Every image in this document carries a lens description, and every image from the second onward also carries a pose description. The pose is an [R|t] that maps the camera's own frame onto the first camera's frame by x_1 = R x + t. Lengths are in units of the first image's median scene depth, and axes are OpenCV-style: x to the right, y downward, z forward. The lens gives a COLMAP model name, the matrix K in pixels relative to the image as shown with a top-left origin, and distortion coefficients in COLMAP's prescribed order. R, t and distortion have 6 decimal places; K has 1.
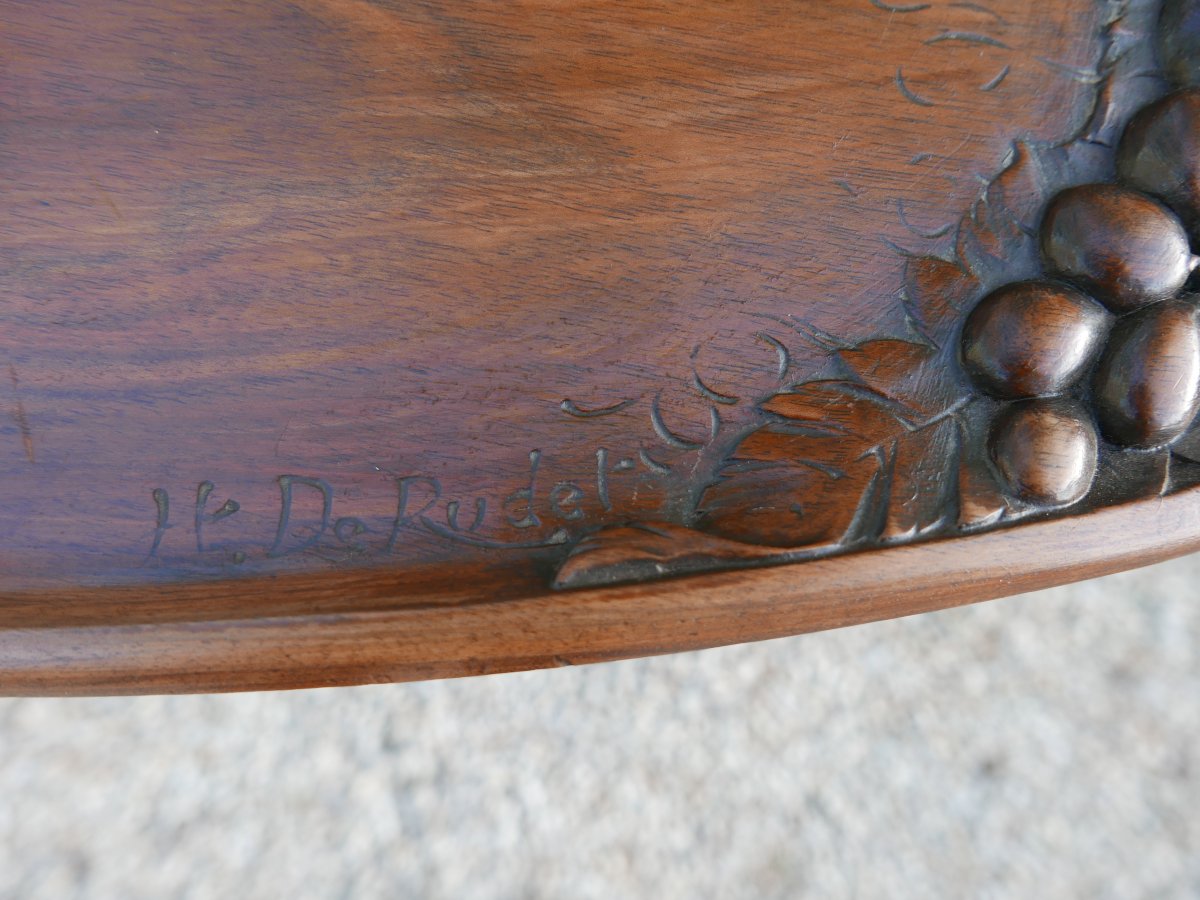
lens RADIAL K [[864.1, 0, 593.6], [0, 864.1, 448.5], [0, 0, 1]] dist [-0.019990, 0.004714]
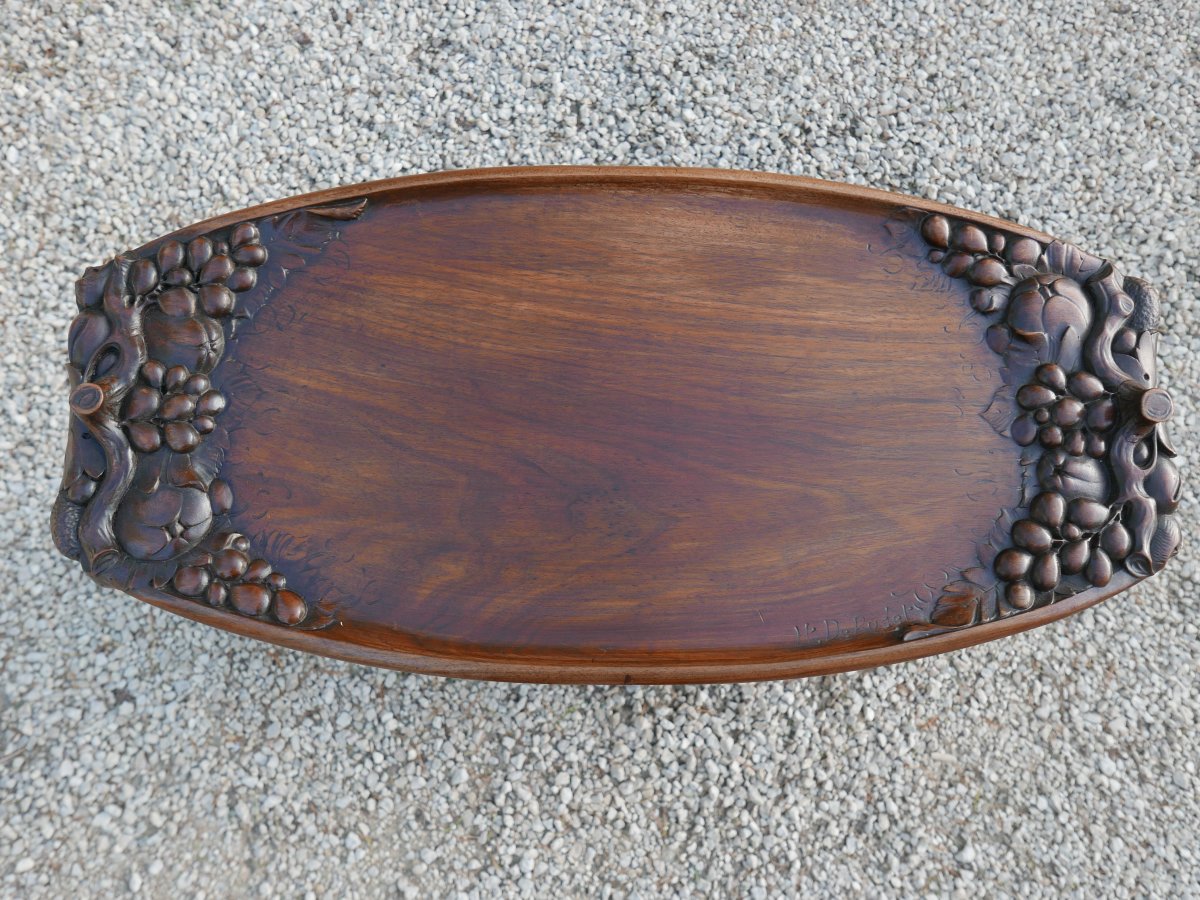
lens RADIAL K [[864.1, 0, 601.9], [0, 864.1, 449.8], [0, 0, 1]] dist [-0.019990, 0.004714]
pose [[0.995156, -0.095661, -0.022649, -1.165459], [0.092206, 0.988191, -0.122380, -0.333620], [0.034089, 0.119699, 0.992225, -2.904193]]
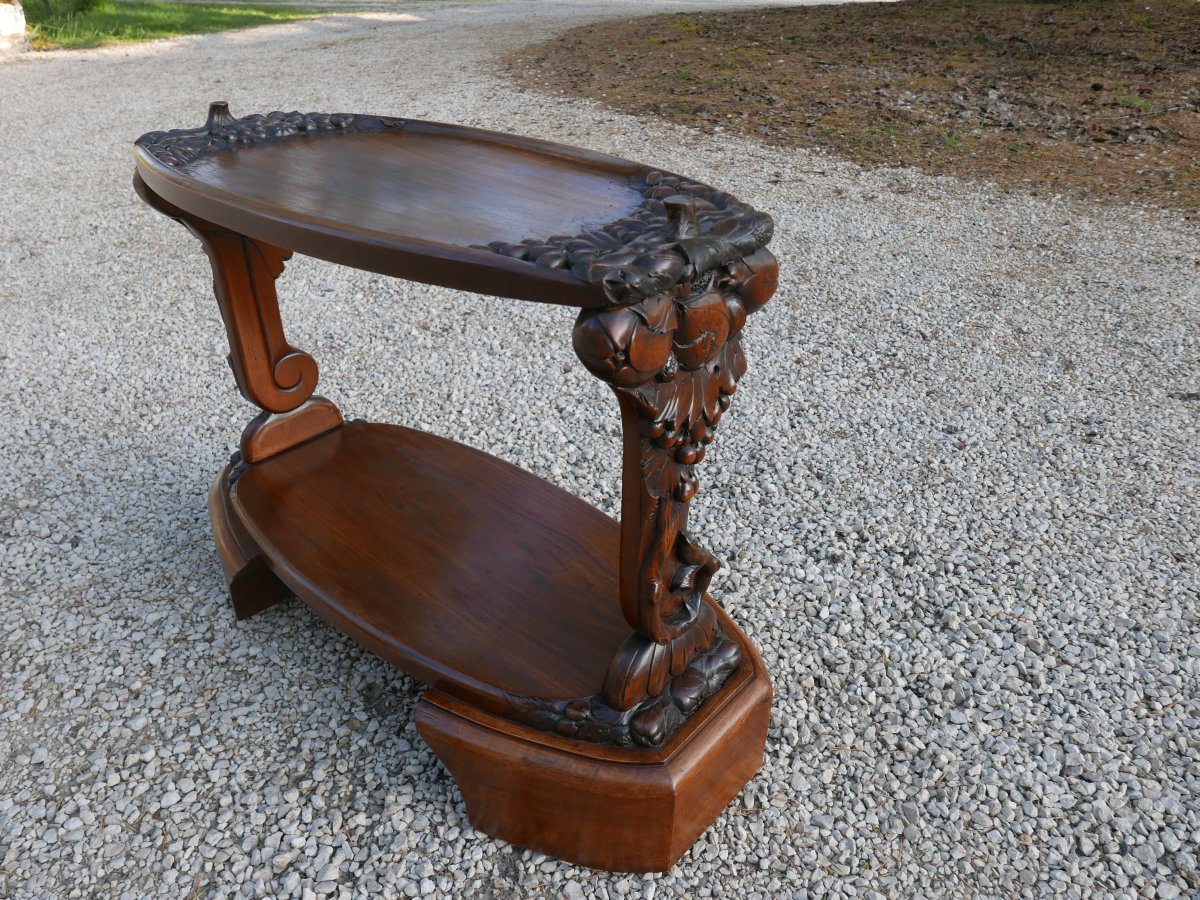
lens RADIAL K [[864.1, 0, 604.8], [0, 864.1, 455.8], [0, 0, 1]] dist [-0.019990, 0.004714]
pose [[0.808429, 0.240730, -0.537114, 3.569670], [-0.581624, 0.466736, -0.666236, 2.927568], [0.090307, 0.851003, 0.517338, -0.253896]]
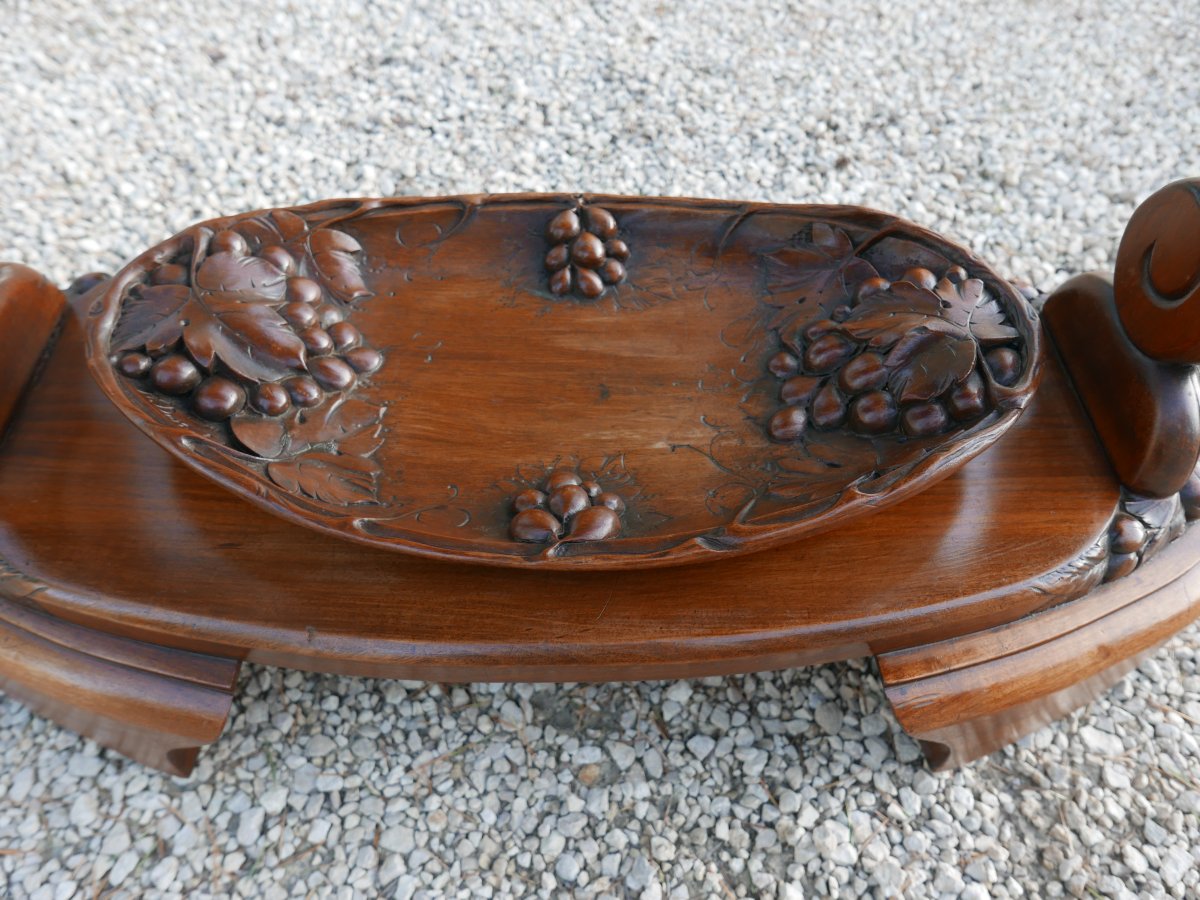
lens RADIAL K [[864.1, 0, 602.2], [0, 864.1, 447.2], [0, 0, 1]] dist [-0.019990, 0.004714]
pose [[0.992808, -0.117493, 0.022979, -1.296279], [0.110624, 0.826946, -0.551292, 1.341257], [0.045771, 0.549869, 0.833996, 1.082365]]
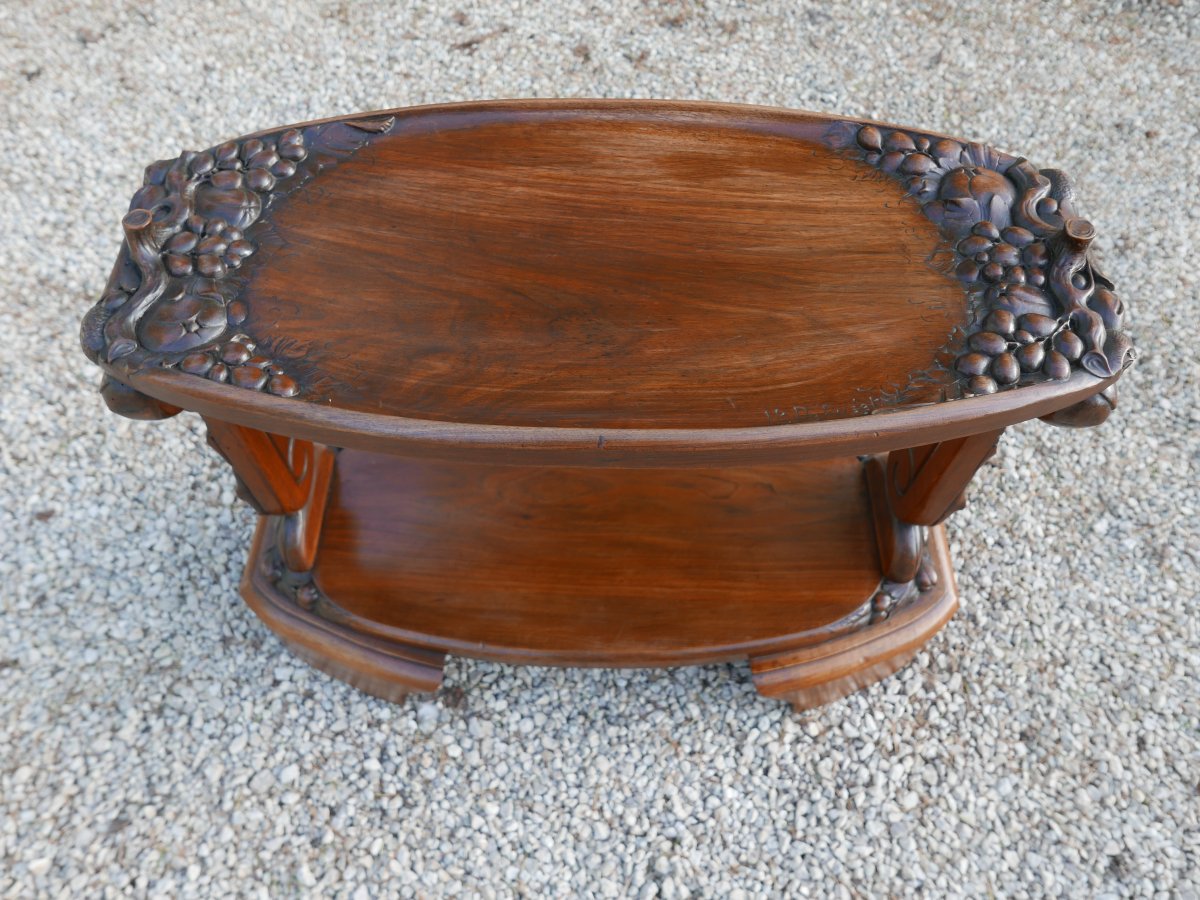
lens RADIAL K [[864.1, 0, 597.8], [0, 864.1, 446.0], [0, 0, 1]] dist [-0.019990, 0.004714]
pose [[0.994813, -0.100159, -0.017762, -1.182102], [0.079300, 0.872985, -0.481257, 1.988892], [0.063708, 0.477352, 0.876399, -2.422051]]
